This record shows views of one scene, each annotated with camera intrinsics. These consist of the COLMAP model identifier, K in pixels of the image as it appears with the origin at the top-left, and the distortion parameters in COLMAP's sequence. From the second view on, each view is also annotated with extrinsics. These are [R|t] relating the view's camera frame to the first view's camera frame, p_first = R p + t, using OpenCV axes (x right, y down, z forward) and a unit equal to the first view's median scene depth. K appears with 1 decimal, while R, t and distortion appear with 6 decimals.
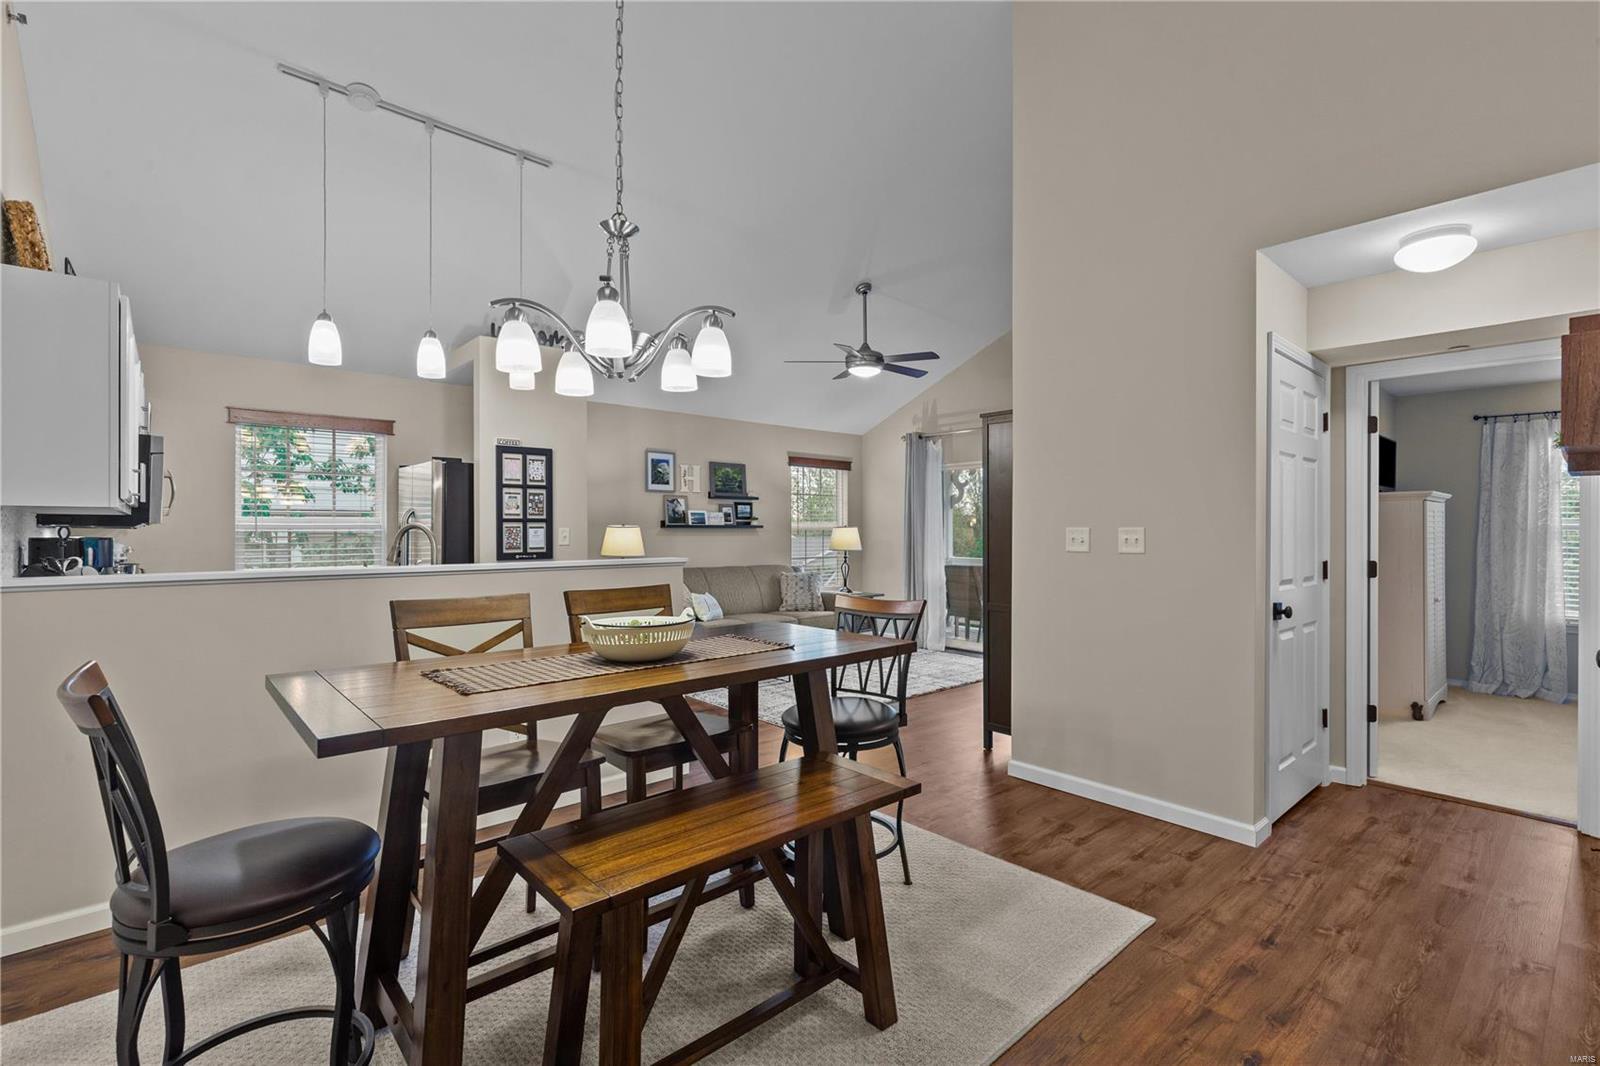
lens RADIAL K [[728.9, 0, 865.0], [0, 728.9, 537.0], [0, 0, 1]] dist [0.013184, -0.001853]
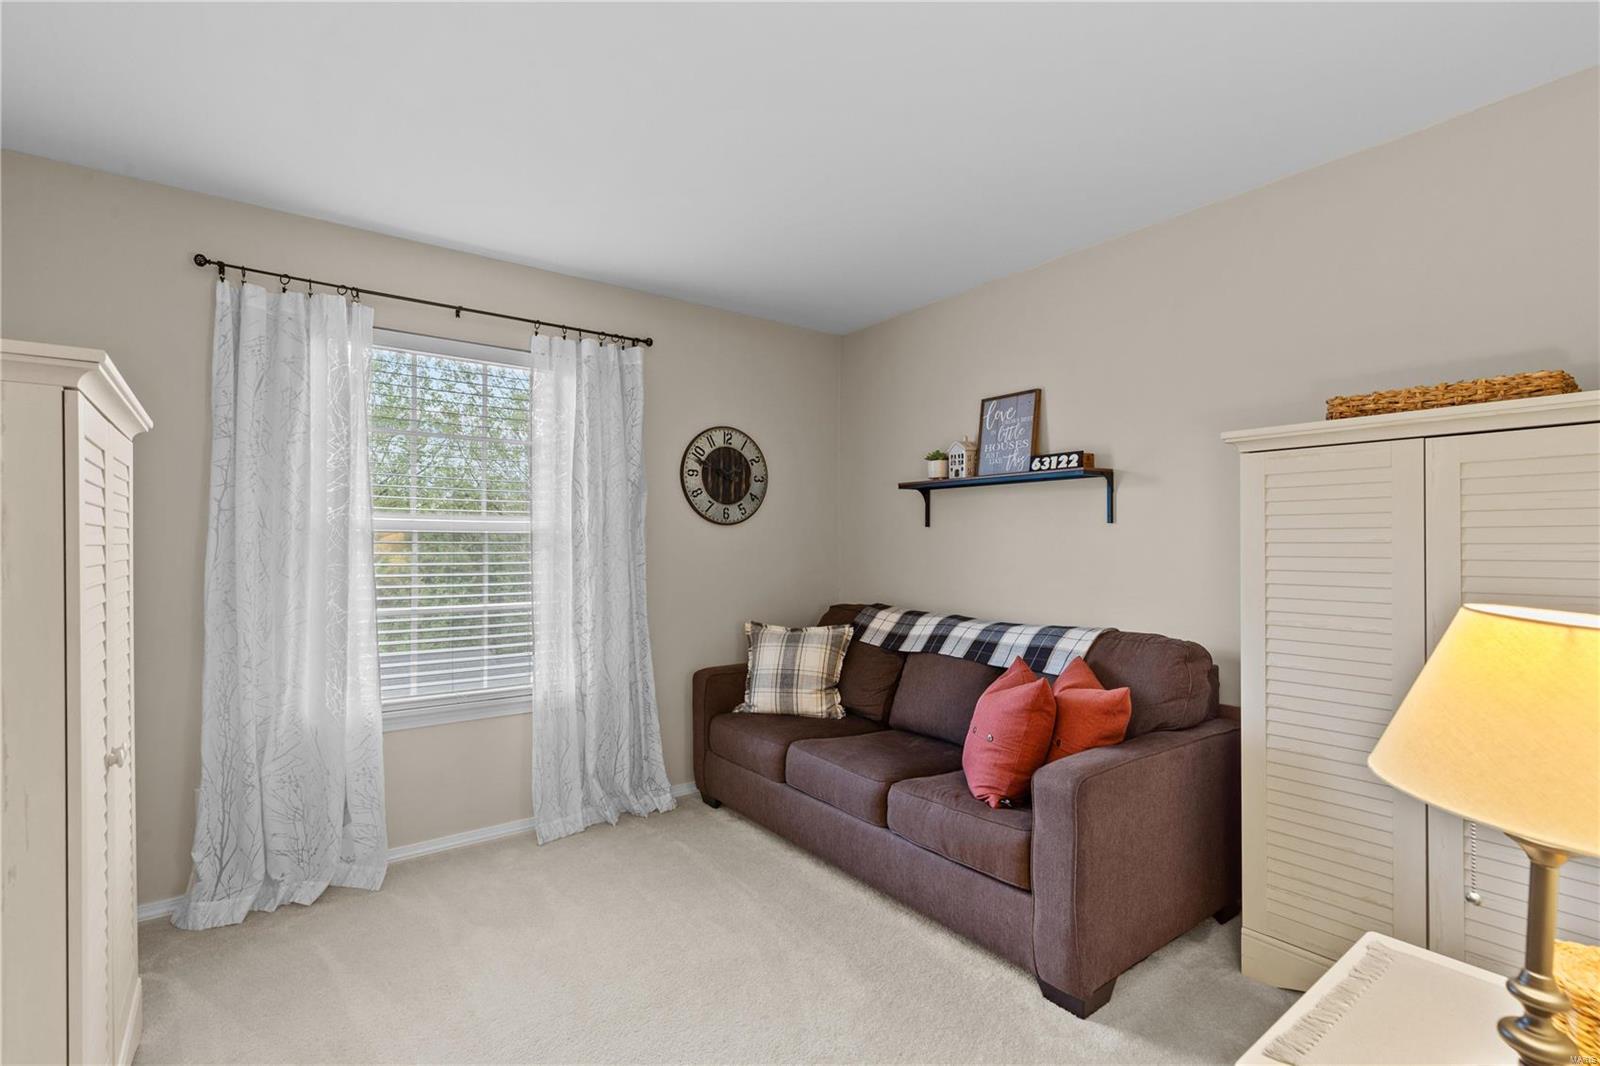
lens RADIAL K [[728.9, 0, 786.4], [0, 728.9, 533.1], [0, 0, 1]] dist [0.013184, -0.001853]
pose [[0.141694, 0.003731, 0.989903, 0.478446], [0.011202, 0.999923, -0.005372, -0.001182], [-0.989847, 0.011850, 0.141641, 0.629050]]
